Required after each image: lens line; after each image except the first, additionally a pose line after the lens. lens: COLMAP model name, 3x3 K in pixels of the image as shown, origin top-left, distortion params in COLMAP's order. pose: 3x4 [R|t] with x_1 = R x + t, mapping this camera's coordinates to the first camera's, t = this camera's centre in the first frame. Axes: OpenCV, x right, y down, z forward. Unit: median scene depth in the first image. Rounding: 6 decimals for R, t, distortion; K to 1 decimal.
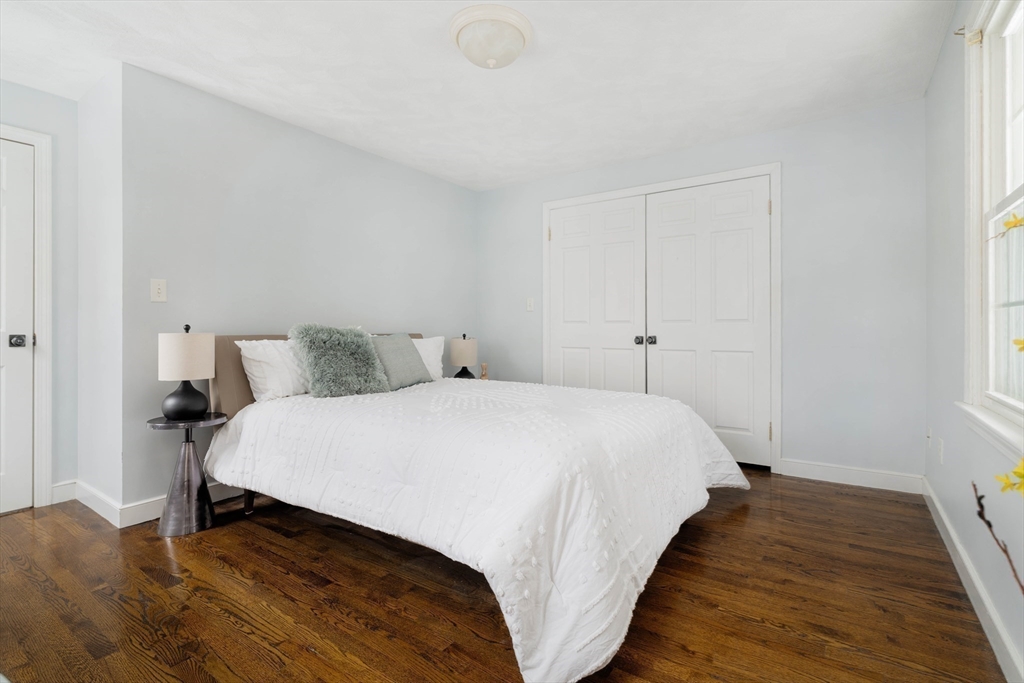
lens RADIAL K [[490.4, 0, 511.7], [0, 490.4, 324.3], [0, 0, 1]] dist [-0.000890, -0.000029]
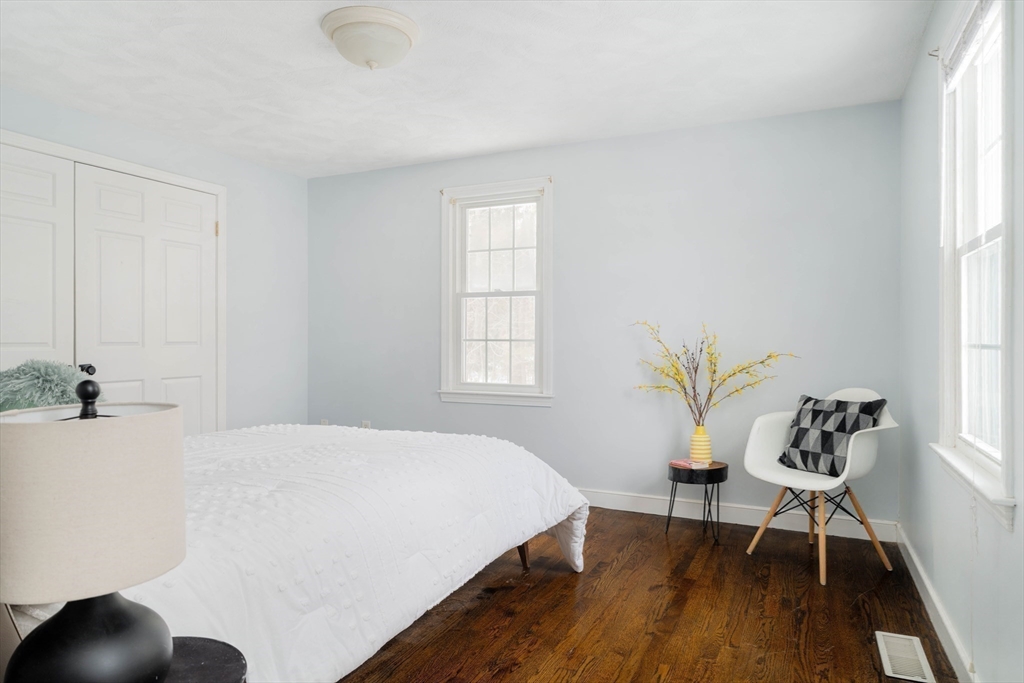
lens RADIAL K [[631.2, 0, 512.0], [0, 631.2, 341.5], [0, 0, 1]] dist [0.000233, 0.000037]
pose [[-0.159787, -0.000372, 0.987151, -1.471676], [-0.001441, 0.999999, 0.000144, -0.028301], [-0.987150, -0.001400, -0.159787, 1.117139]]
